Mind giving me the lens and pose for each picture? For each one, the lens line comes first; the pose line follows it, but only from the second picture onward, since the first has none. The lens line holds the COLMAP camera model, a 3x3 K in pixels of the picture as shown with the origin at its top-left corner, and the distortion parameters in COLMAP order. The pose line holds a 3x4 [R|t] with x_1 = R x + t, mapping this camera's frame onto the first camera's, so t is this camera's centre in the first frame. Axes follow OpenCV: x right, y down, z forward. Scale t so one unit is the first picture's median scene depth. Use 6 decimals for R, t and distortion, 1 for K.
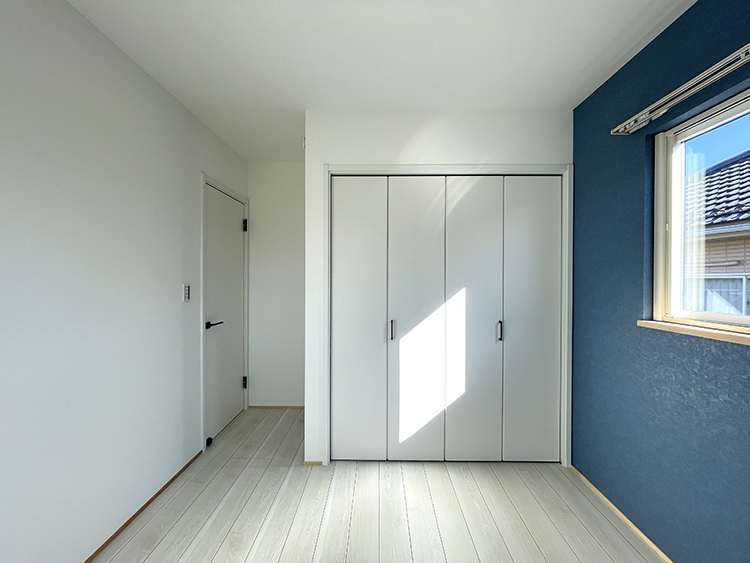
lens RADIAL K [[301.6, 0, 375.9], [0, 301.6, 281.4], [0, 0, 1]] dist [-0.002347, -0.000736]
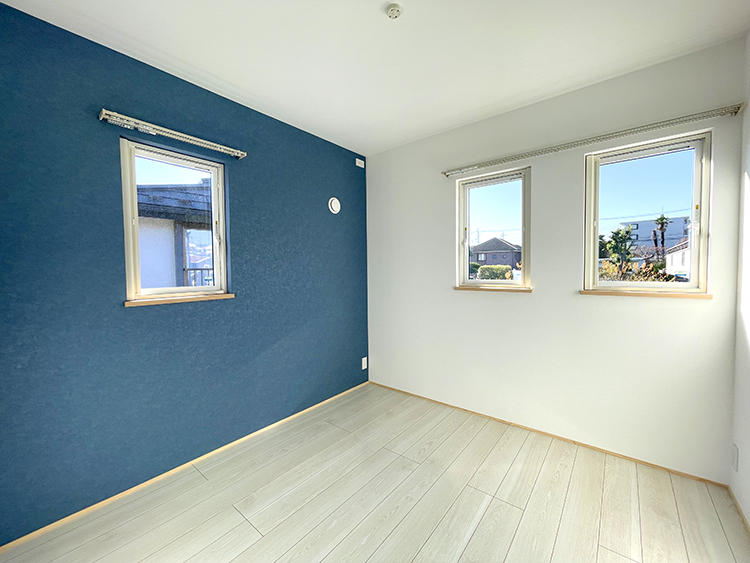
lens RADIAL K [[301.6, 0, 376.0], [0, 301.6, 280.0], [0, 0, 1]] dist [-0.002347, -0.000736]
pose [[-0.781465, -0.015942, 0.623746, -0.561285], [0.014404, 0.998946, 0.043578, 0.015272], [-0.623783, 0.043039, -0.780412, 1.364098]]
